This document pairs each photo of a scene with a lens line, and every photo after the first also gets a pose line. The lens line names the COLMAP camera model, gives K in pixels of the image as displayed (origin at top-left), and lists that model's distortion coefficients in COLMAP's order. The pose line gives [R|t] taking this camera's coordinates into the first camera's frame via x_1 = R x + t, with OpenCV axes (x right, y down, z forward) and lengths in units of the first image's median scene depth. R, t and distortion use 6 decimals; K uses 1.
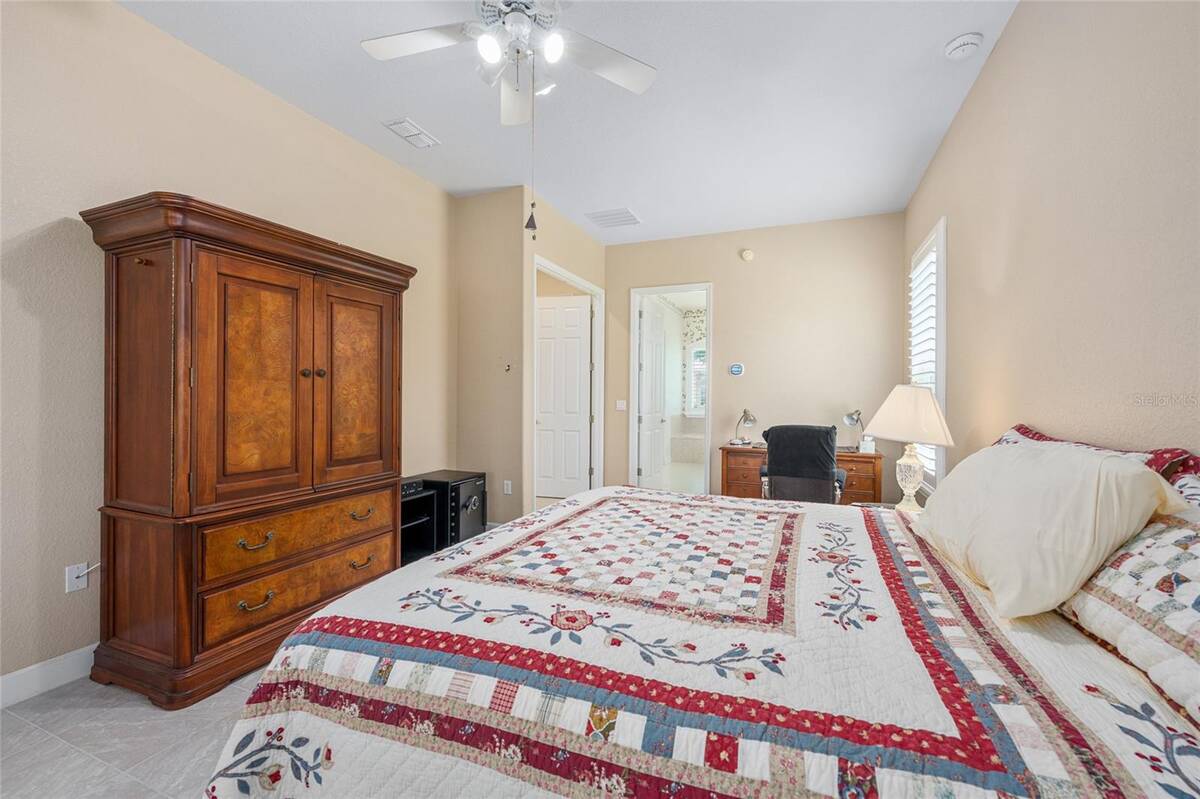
lens RADIAL K [[493.9, 0, 605.7], [0, 493.9, 397.4], [0, 0, 1]] dist [0.000740, -0.000740]
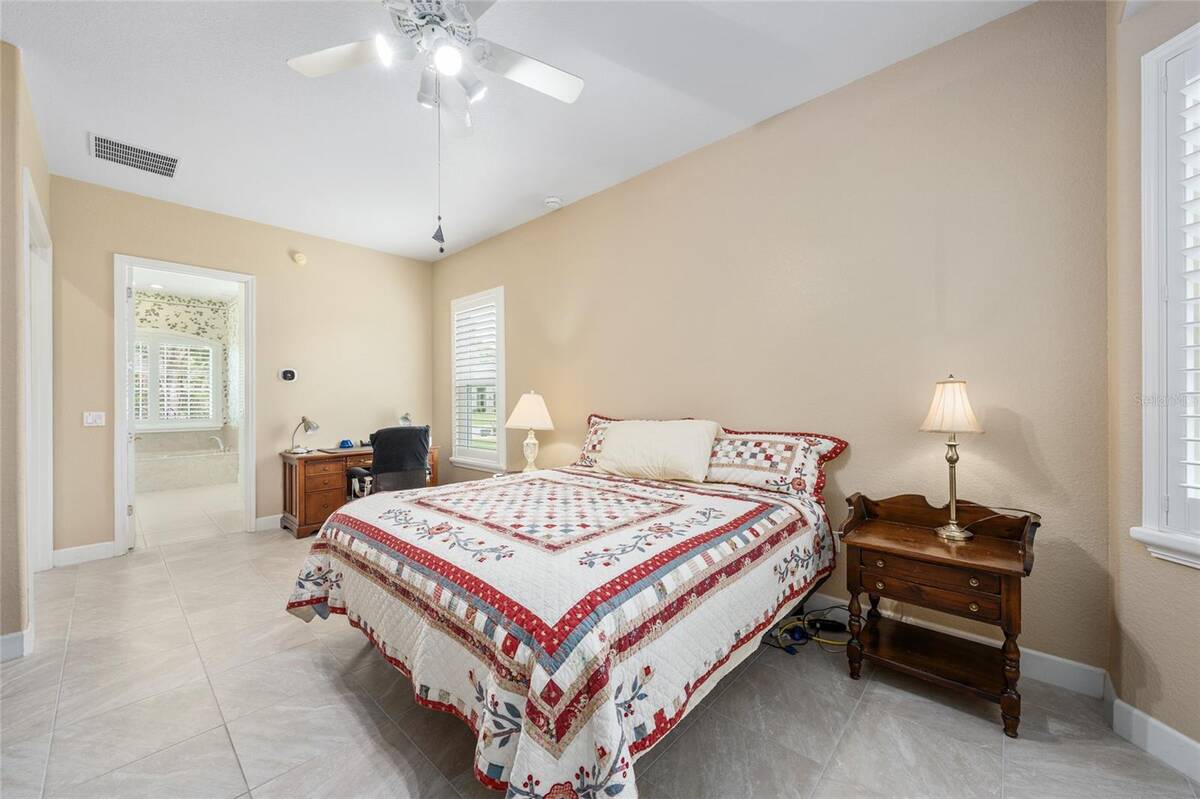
lens RADIAL K [[426.5, 0, 622.8], [0, 426.5, 405.7], [0, 0, 1]] dist [-0.000153, -0.000313]
pose [[0.340255, -0.018786, 0.940146, -1.550939], [0.012815, 0.999800, 0.015340, -0.012519], [-0.940246, 0.006829, 0.340427, 0.619472]]
